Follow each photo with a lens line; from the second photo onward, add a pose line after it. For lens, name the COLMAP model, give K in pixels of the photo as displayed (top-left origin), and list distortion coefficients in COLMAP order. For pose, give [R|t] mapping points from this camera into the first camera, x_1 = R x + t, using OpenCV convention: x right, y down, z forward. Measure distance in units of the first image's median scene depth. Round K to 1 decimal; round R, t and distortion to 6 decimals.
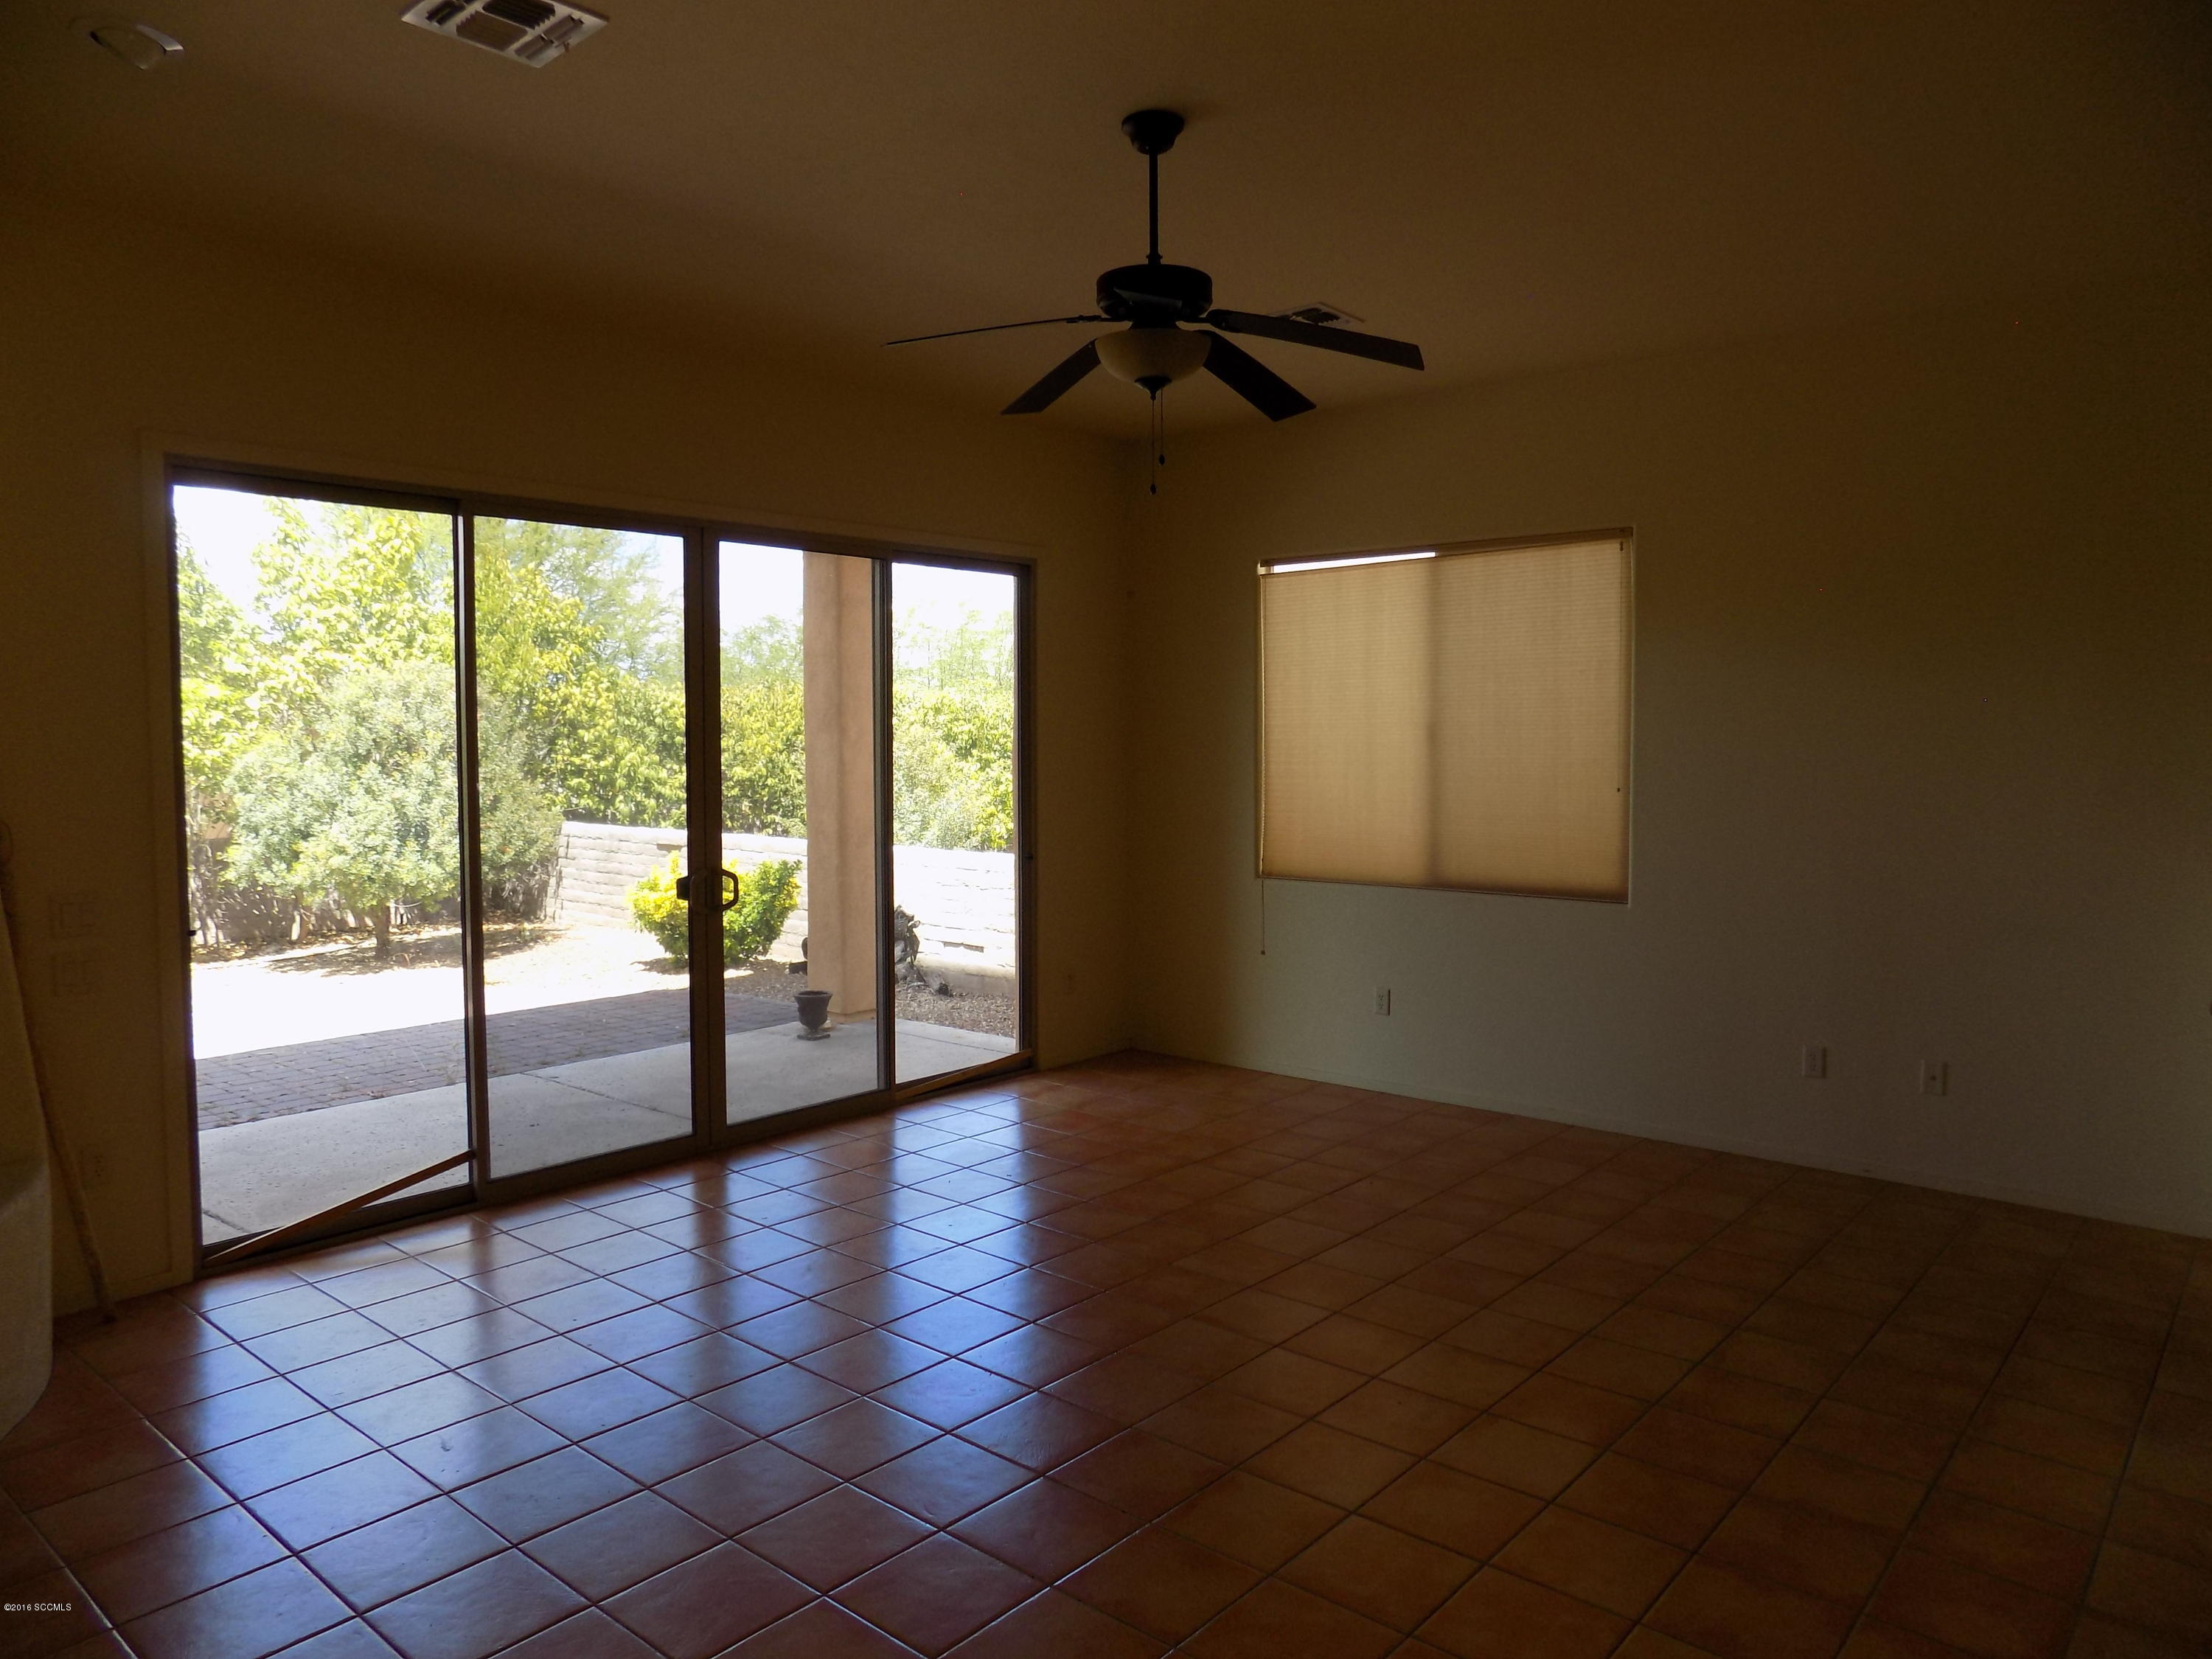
lens RADIAL K [[1464.8, 0, 1142.5], [0, 1464.8, 803.2], [0, 0, 1]] dist [-0.071749, 0.005083]
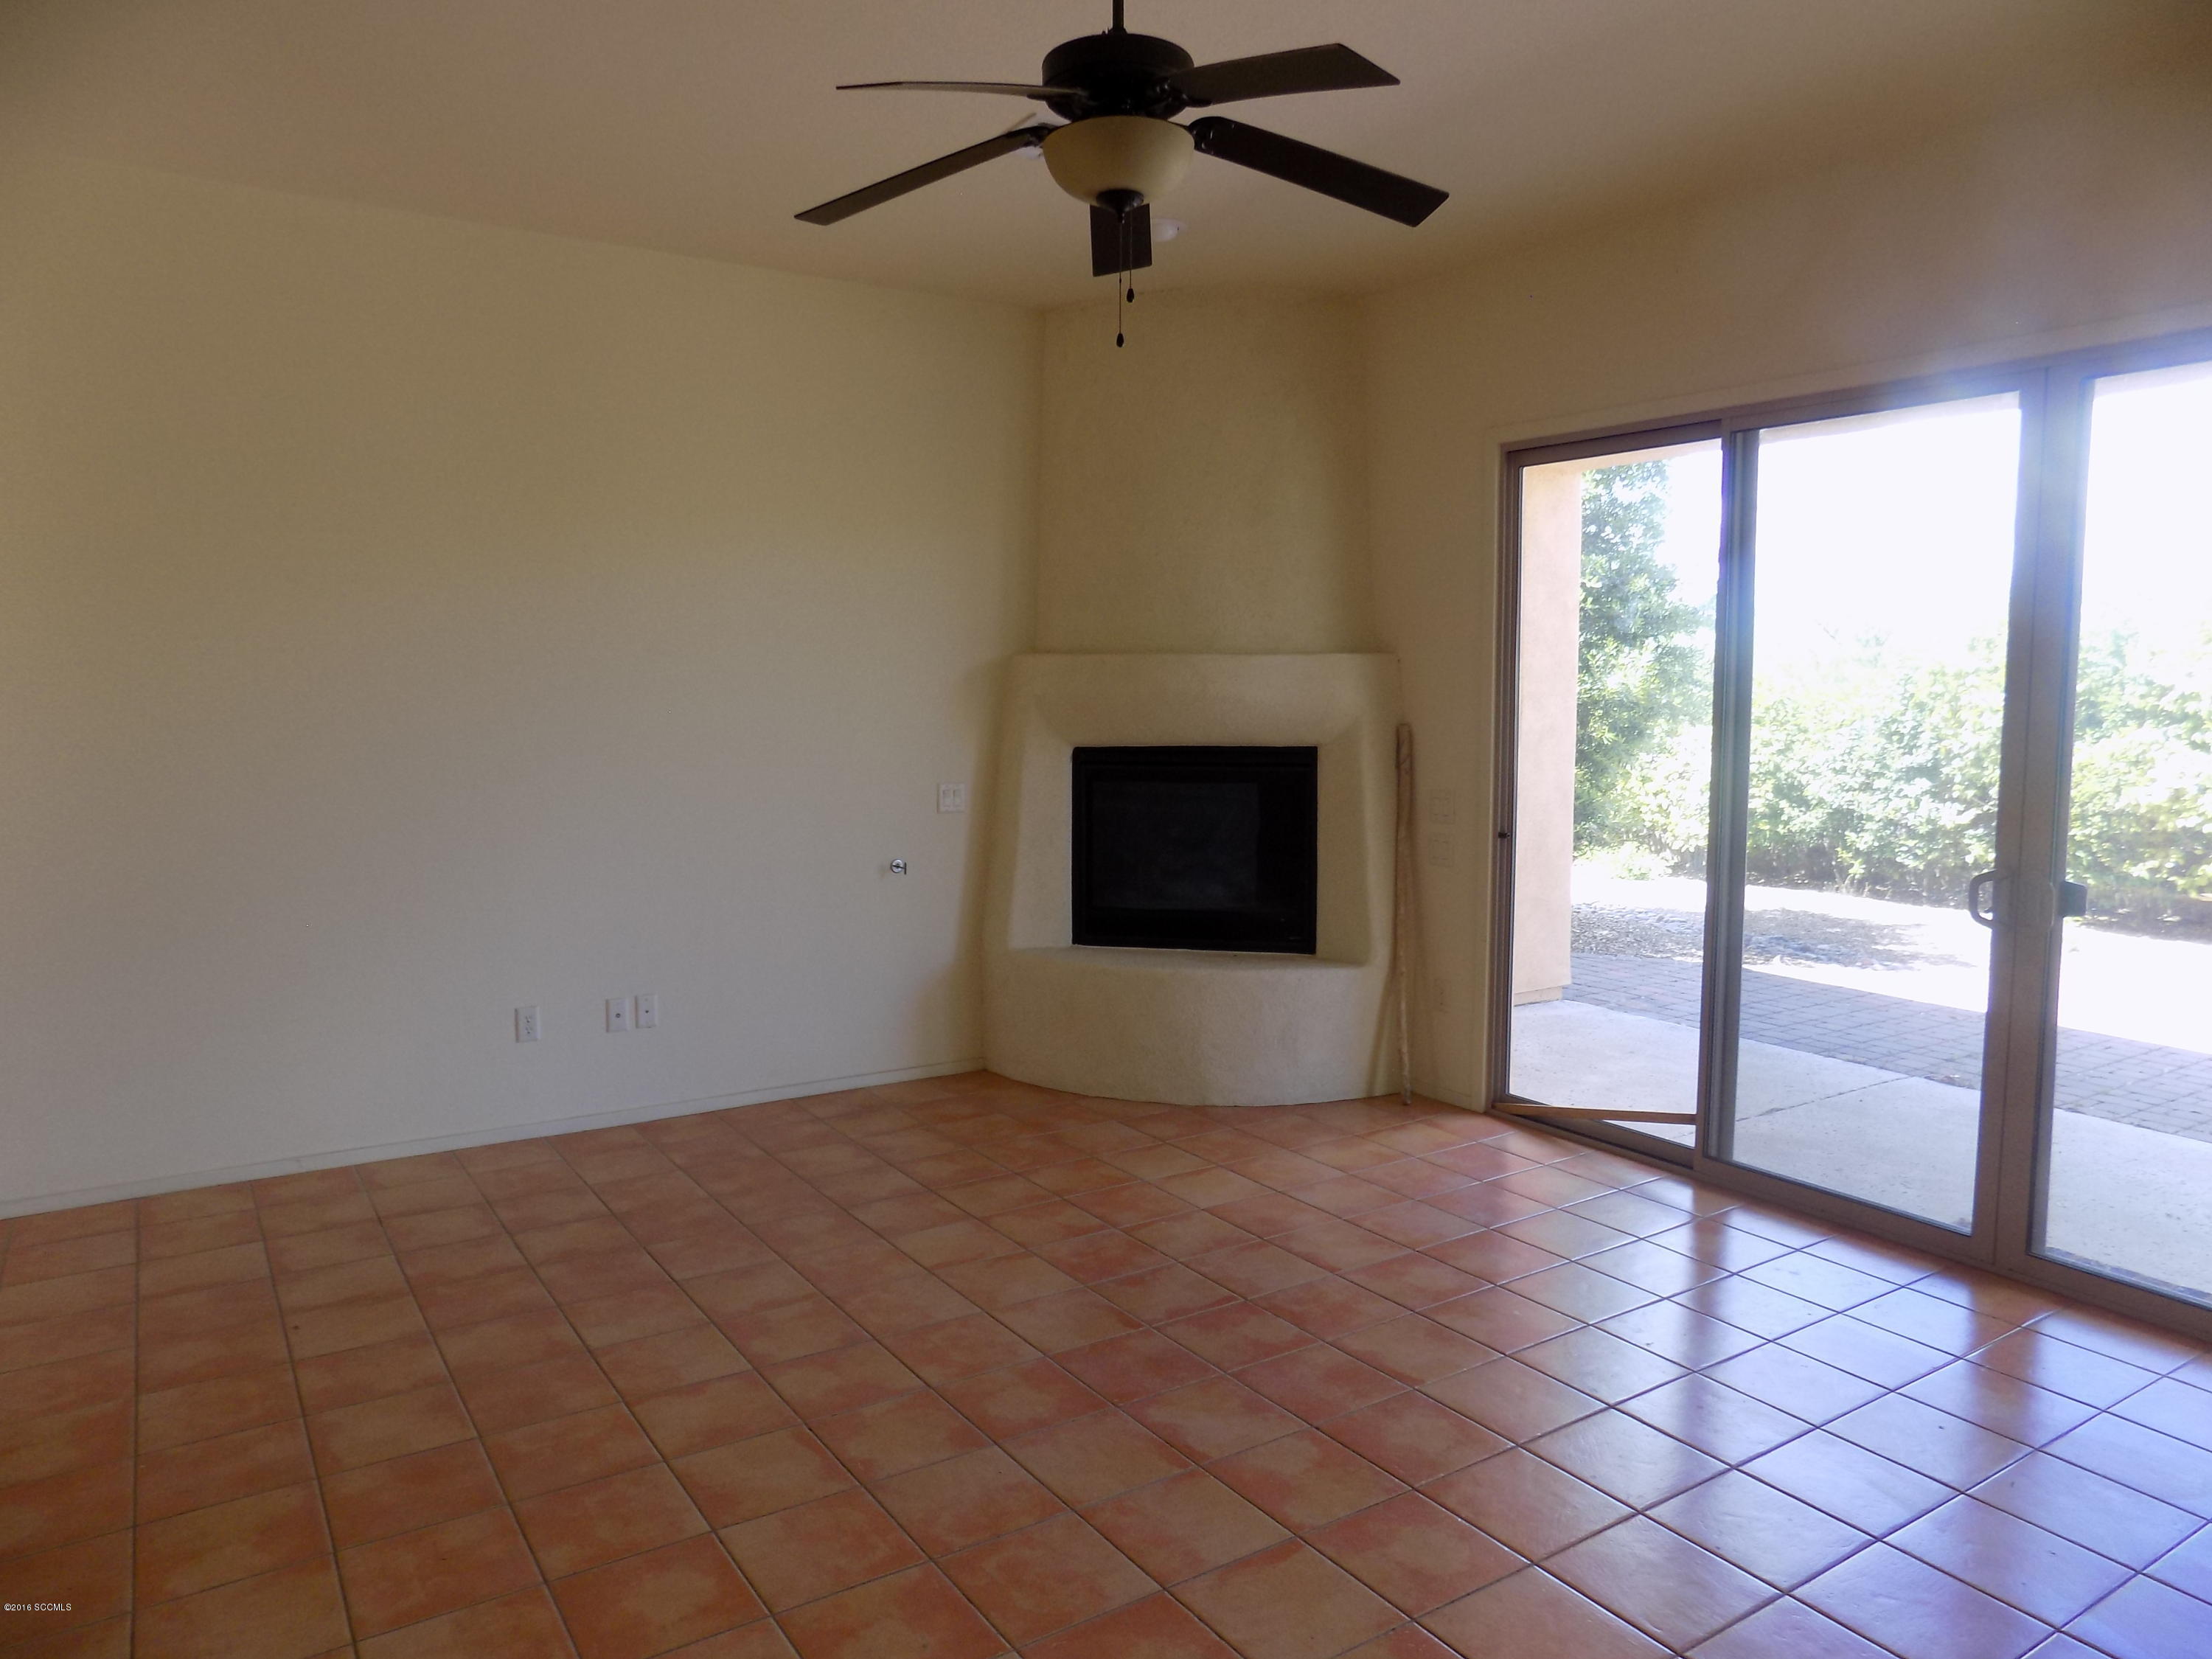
lens RADIAL K [[1464.8, 0, 1142.5], [0, 1464.8, 803.2], [0, 0, 1]] dist [-0.071749, 0.005083]
pose [[-0.265894, 0.076419, -0.960969, 0.543376], [-0.062023, 0.993432, 0.096161, -0.034467], [0.962005, 0.085170, -0.259407, 0.882452]]
